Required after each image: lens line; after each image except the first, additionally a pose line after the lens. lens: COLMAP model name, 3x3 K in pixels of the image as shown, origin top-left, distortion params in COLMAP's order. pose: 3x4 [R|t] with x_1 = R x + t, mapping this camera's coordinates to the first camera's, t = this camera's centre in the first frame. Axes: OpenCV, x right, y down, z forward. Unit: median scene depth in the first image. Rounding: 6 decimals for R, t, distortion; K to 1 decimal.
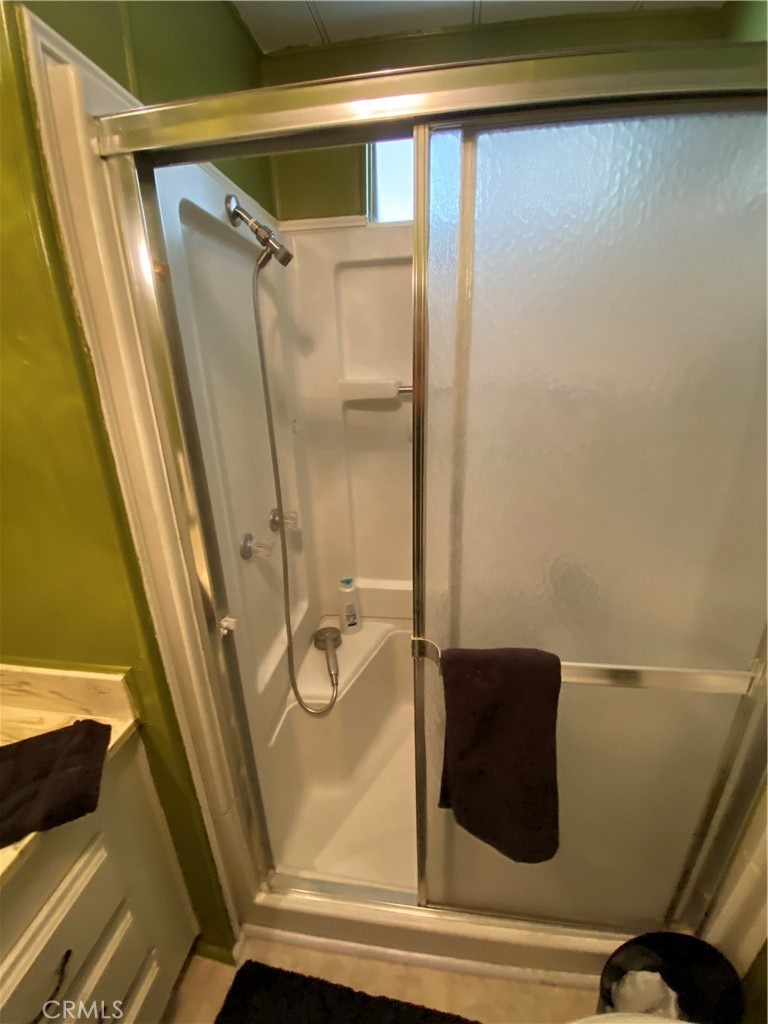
lens RADIAL K [[412.0, 0, 384.0], [0, 412.0, 512.0], [0, 0, 1]] dist [0.028040, -0.023169]
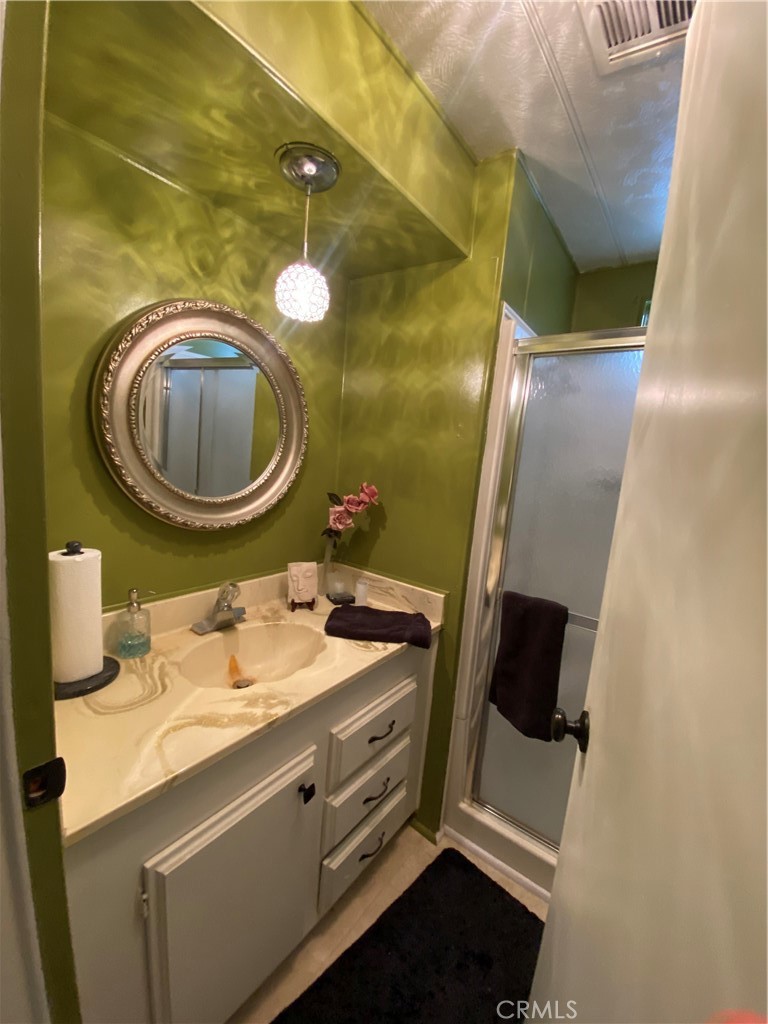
lens RADIAL K [[412.0, 0, 384.0], [0, 412.0, 512.0], [0, 0, 1]] dist [0.028040, -0.023169]
pose [[0.872395, 0.166902, -0.459424, -0.056427], [-0.258182, 0.955430, -0.143165, 0.275458], [0.415052, 0.243512, 0.876604, -0.612966]]
